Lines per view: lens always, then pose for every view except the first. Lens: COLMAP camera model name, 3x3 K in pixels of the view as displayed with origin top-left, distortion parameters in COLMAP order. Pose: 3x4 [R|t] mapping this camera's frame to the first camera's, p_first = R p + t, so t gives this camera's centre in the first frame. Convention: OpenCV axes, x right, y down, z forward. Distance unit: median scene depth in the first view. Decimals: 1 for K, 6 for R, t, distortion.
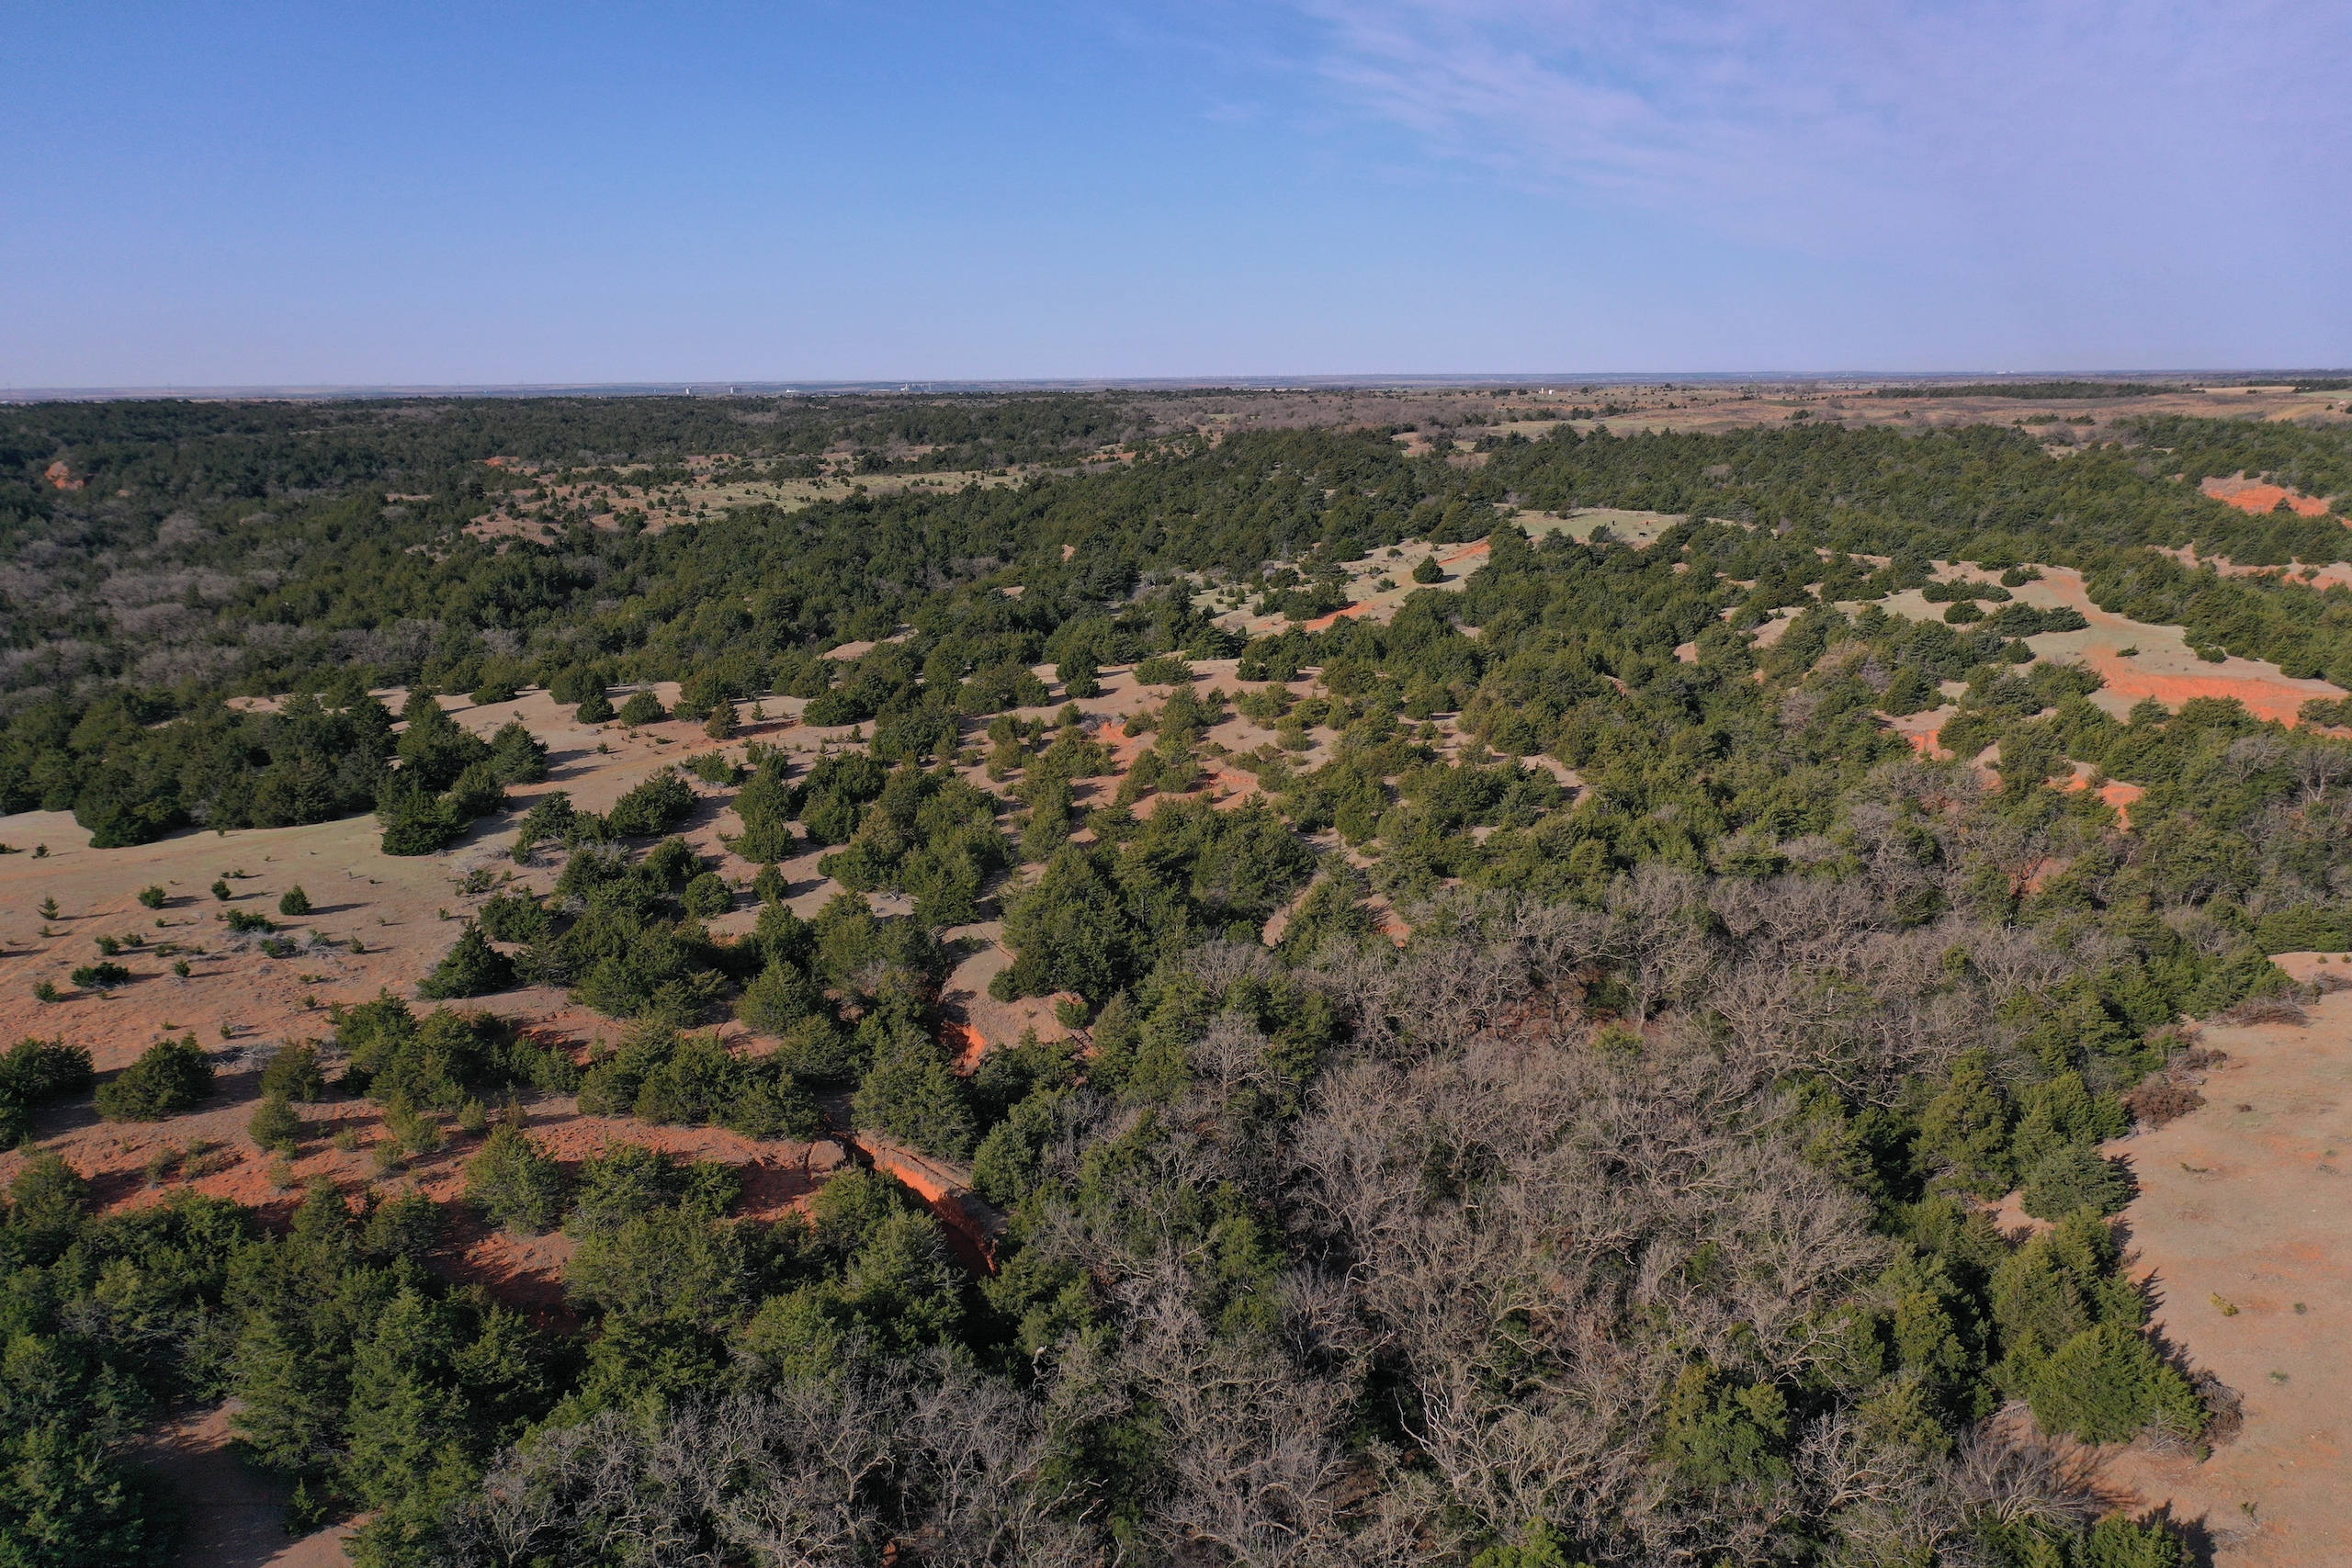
lens RADIAL K [[1856.4, 0, 1172.4], [0, 1856.4, 787.7], [0, 0, 1]] dist [-0.007540, -0.007389]
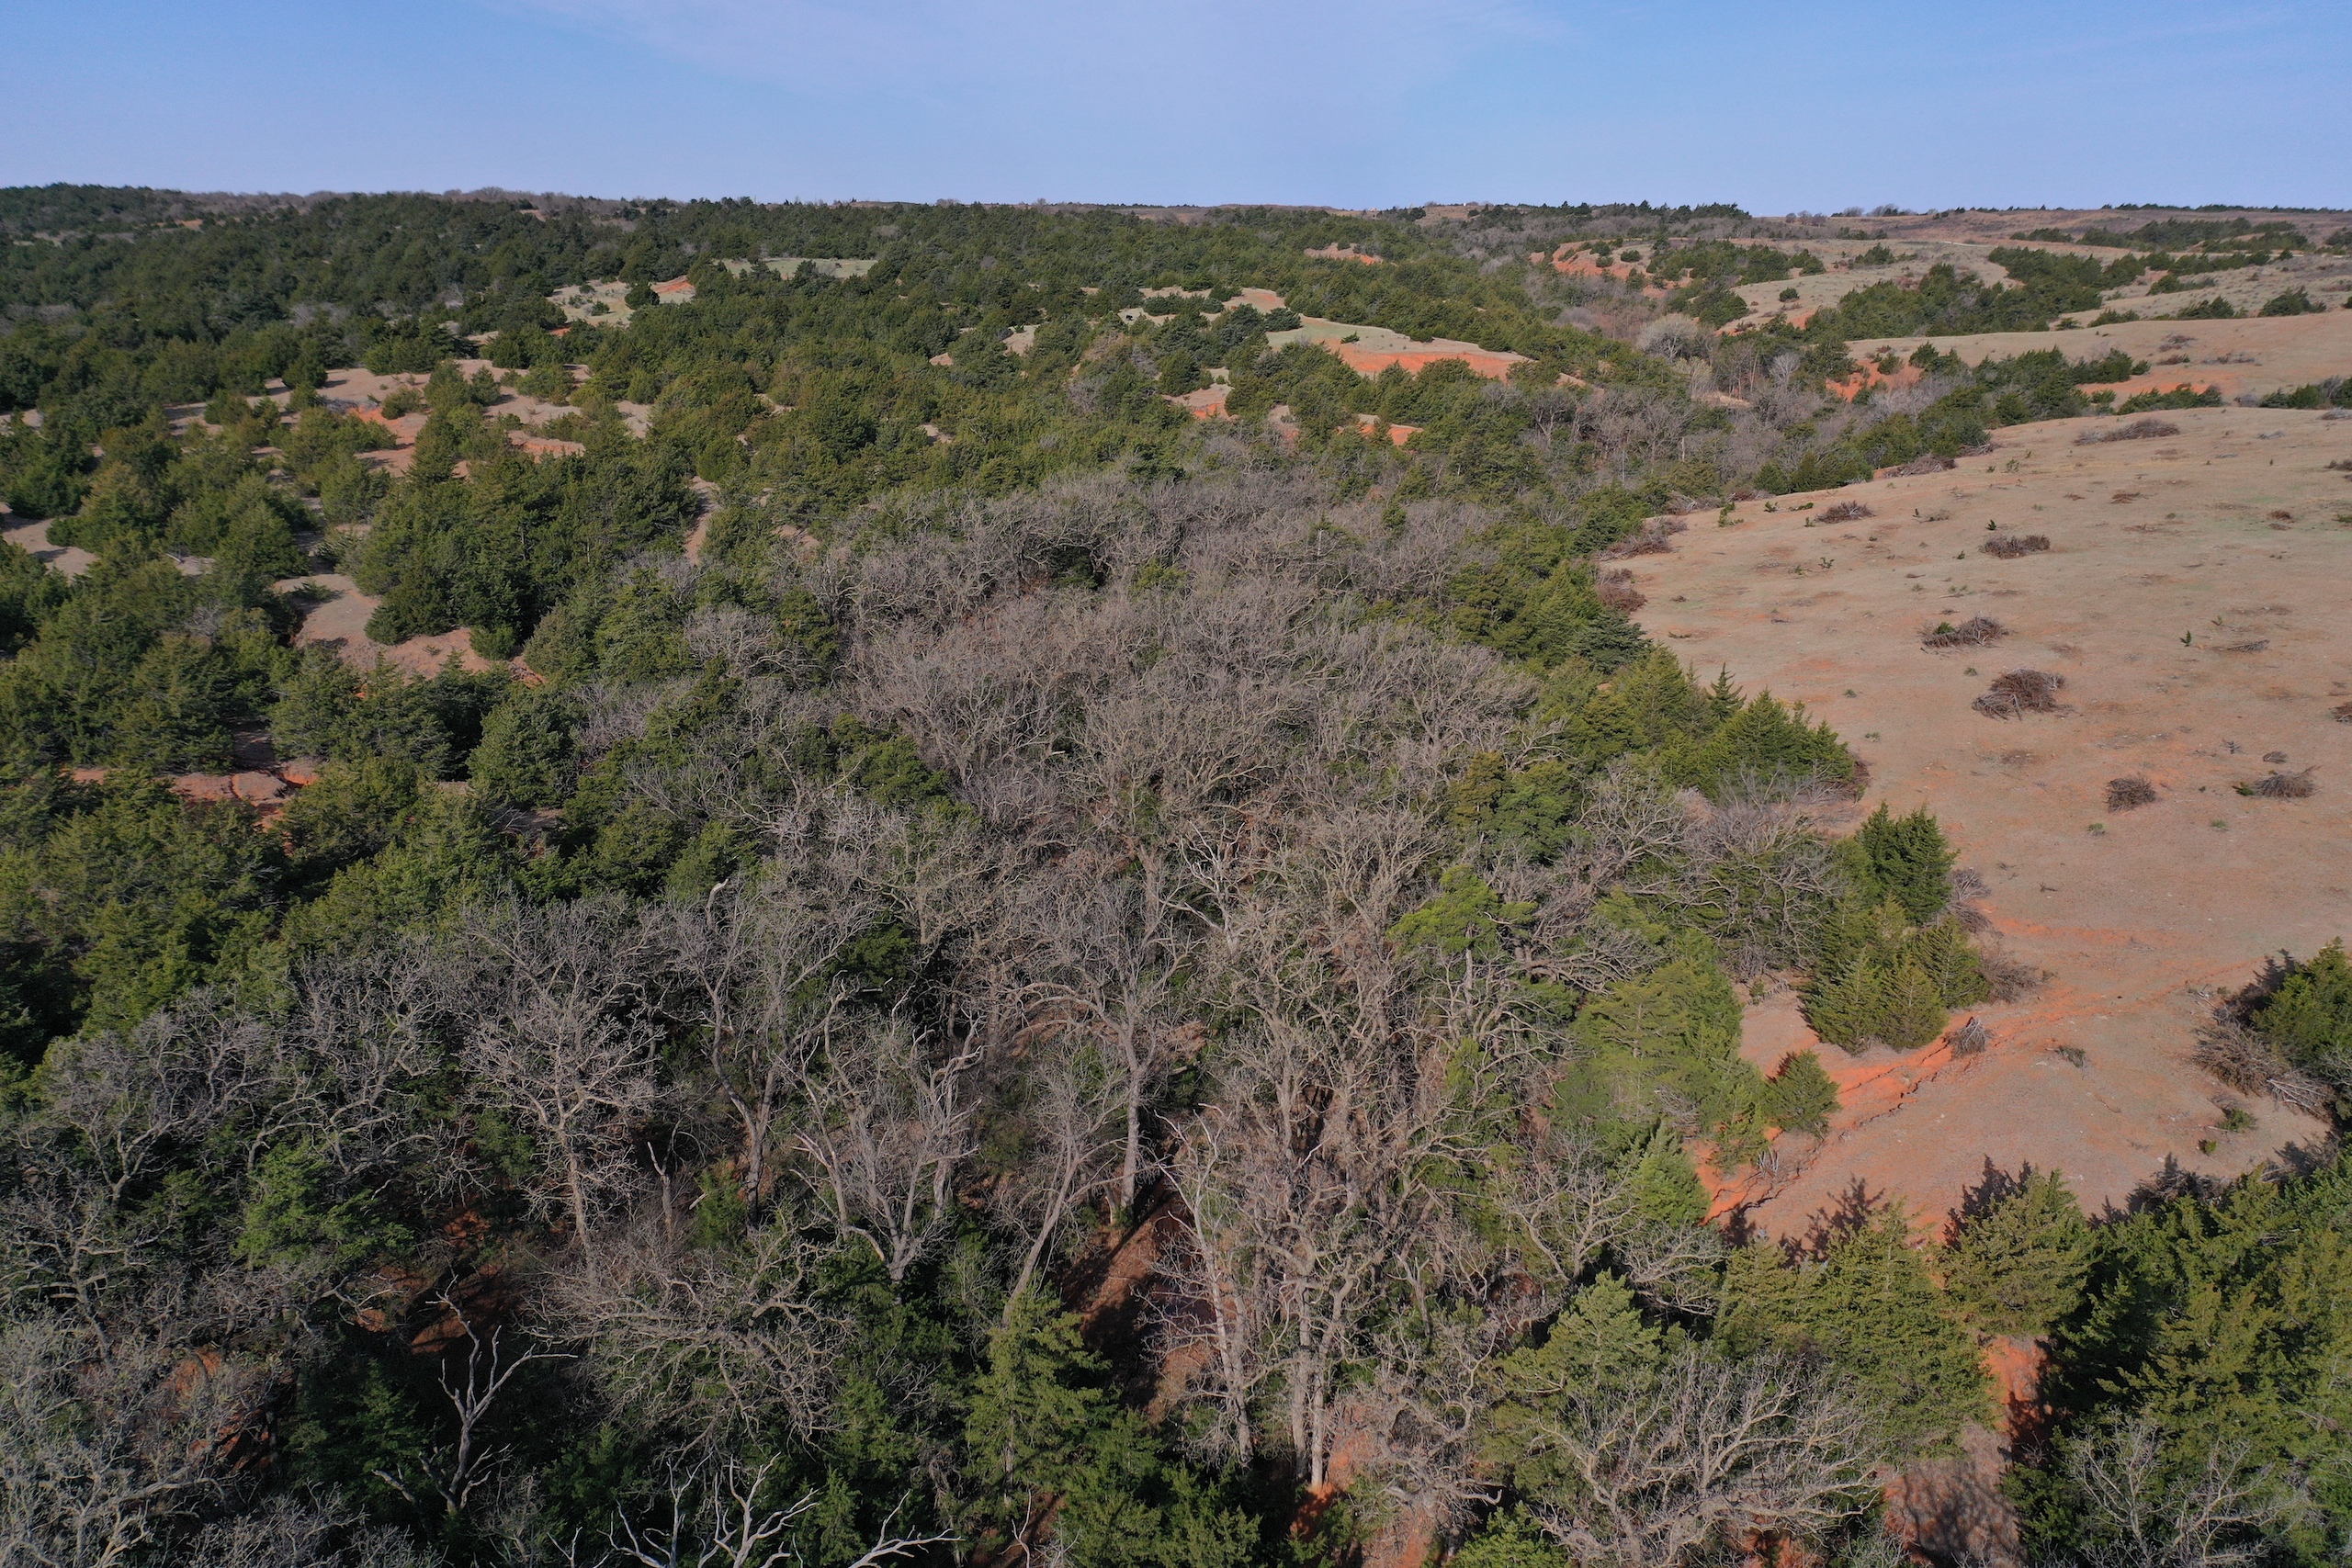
lens RADIAL K [[1856.4, 0, 1177.0], [0, 1856.4, 800.3], [0, 0, 1]] dist [-0.007540, -0.007389]
pose [[0.883859, -0.119816, 0.452147, -0.164948], [0.082227, 0.991383, 0.101971, 0.132198], [-0.460469, -0.052949, 0.886095, 0.136056]]
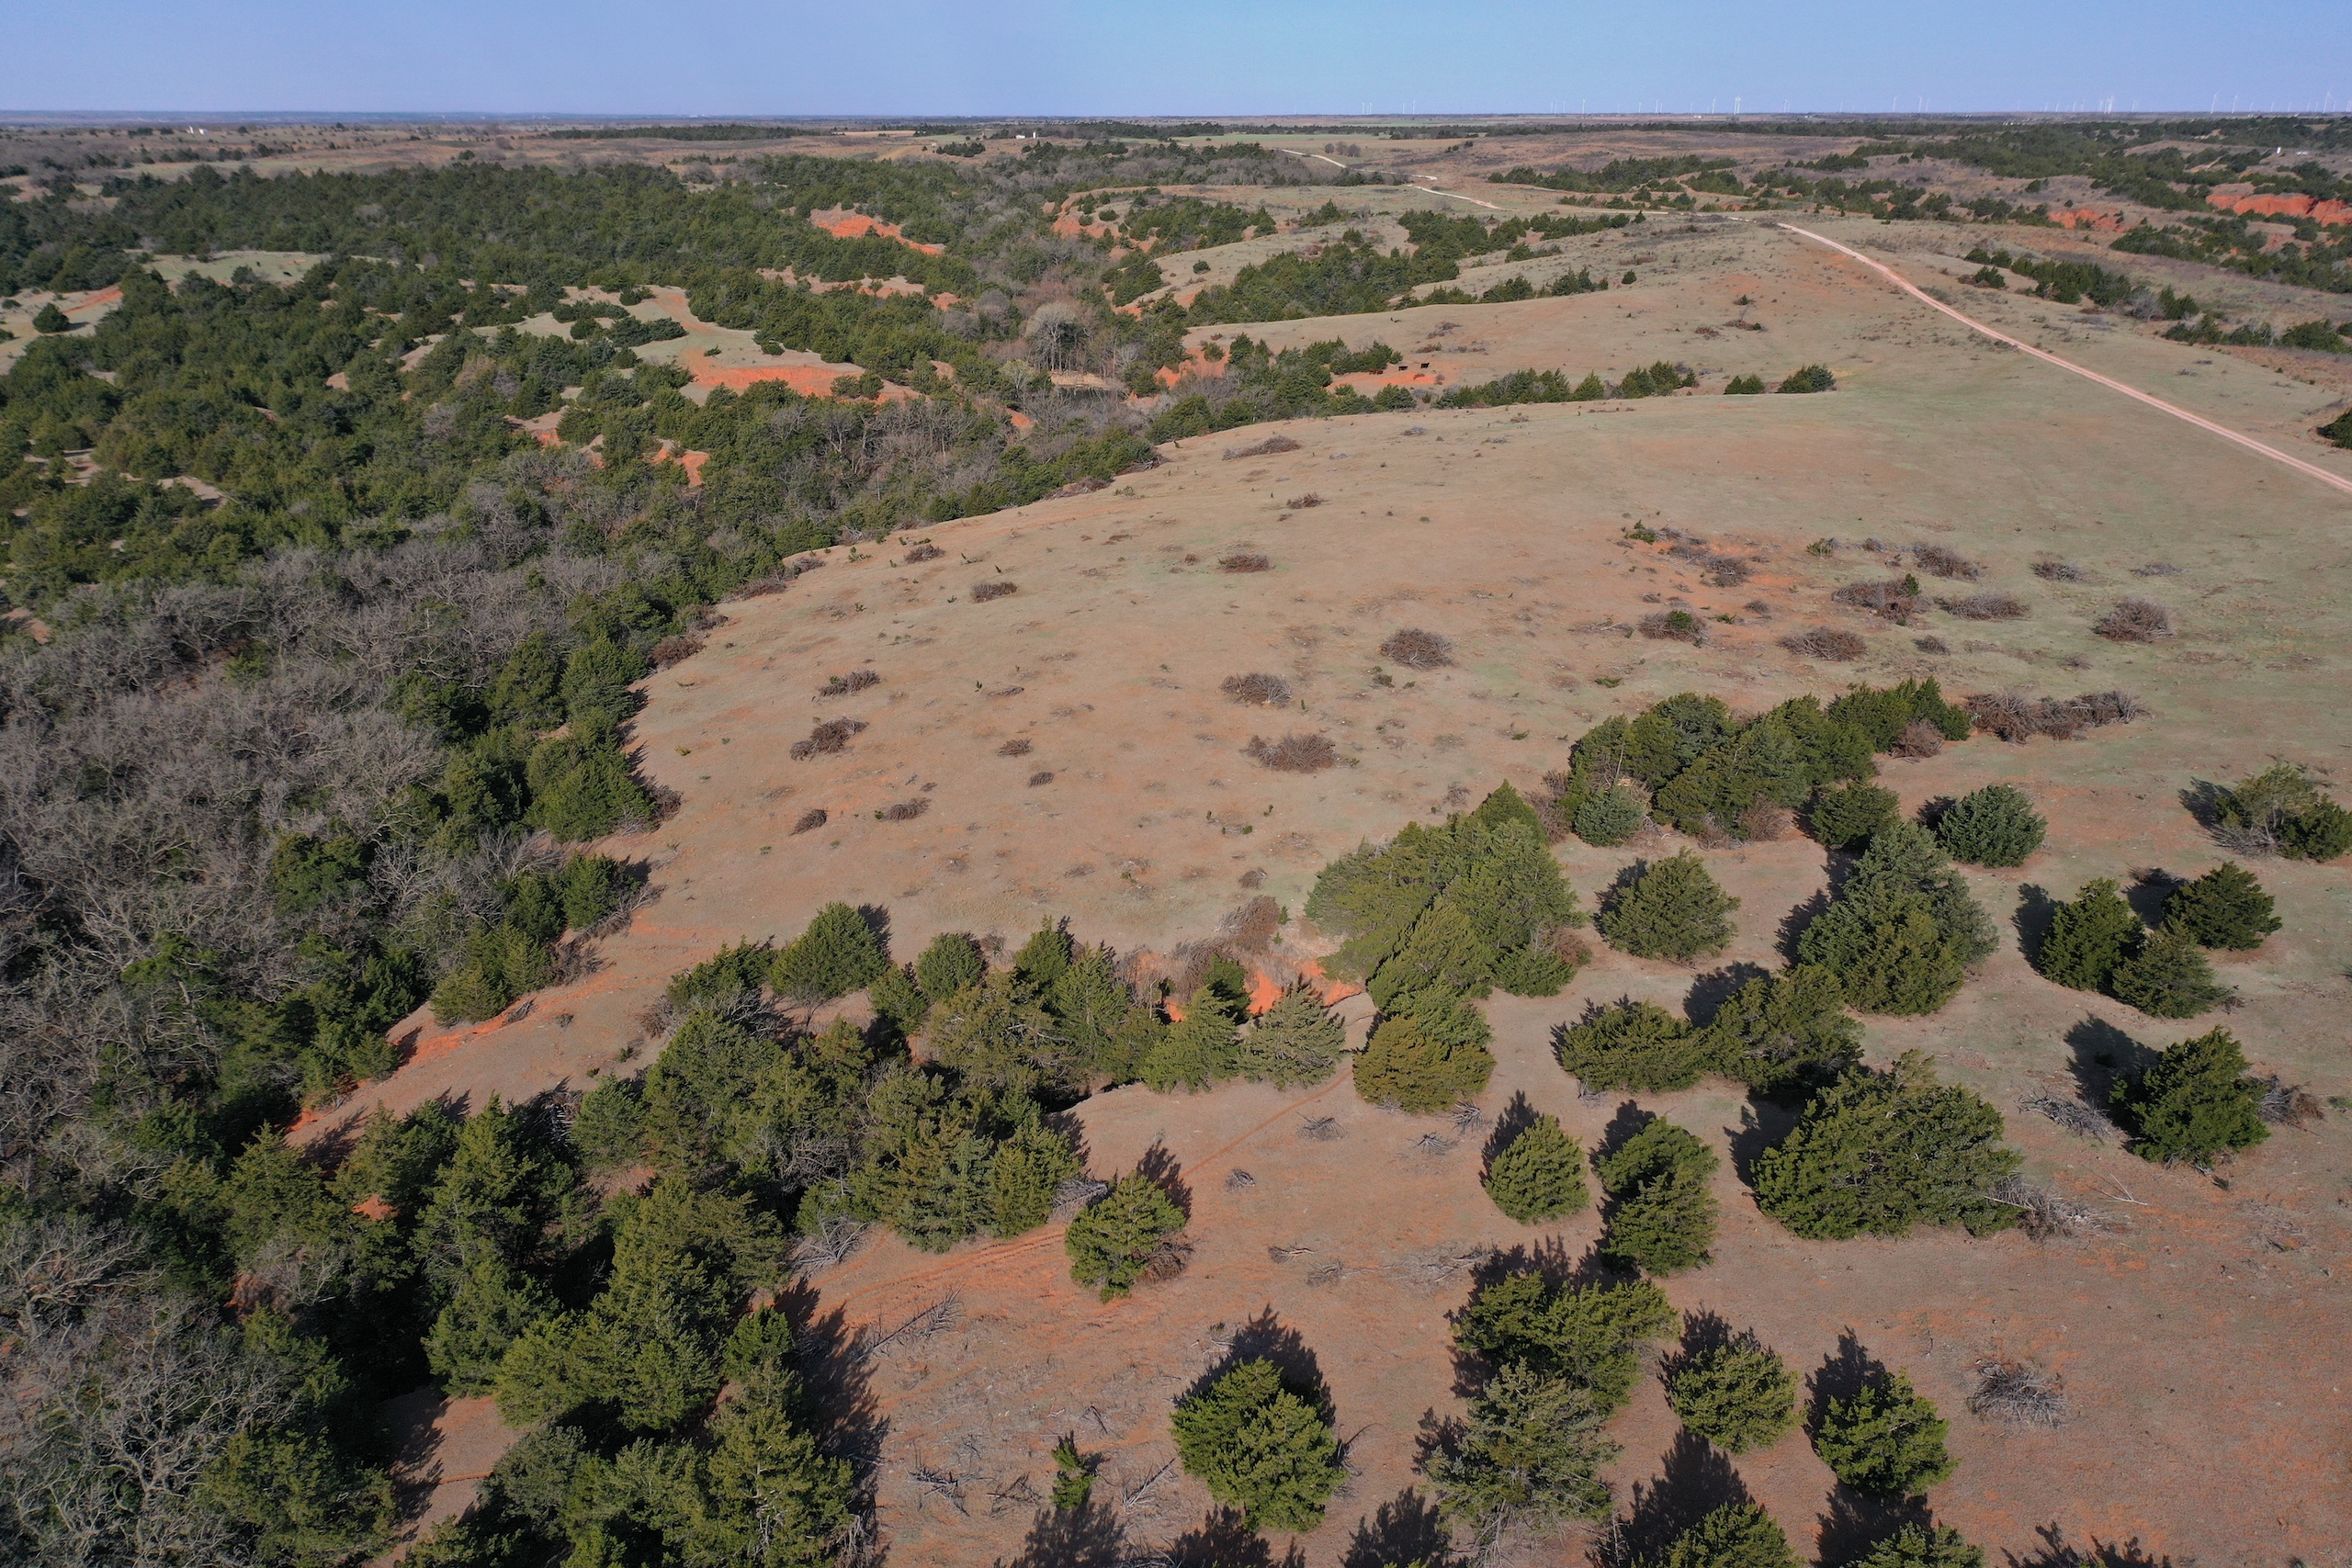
lens RADIAL K [[1856.4, 0, 1188.4], [0, 1856.4, 770.1], [0, 0, 1]] dist [-0.007540, -0.007389]
pose [[0.791808, -0.189564, 0.580608, 0.009339], [0.118336, 0.980217, 0.158652, 0.070200], [-0.599197, -0.056915, 0.798576, -0.308844]]
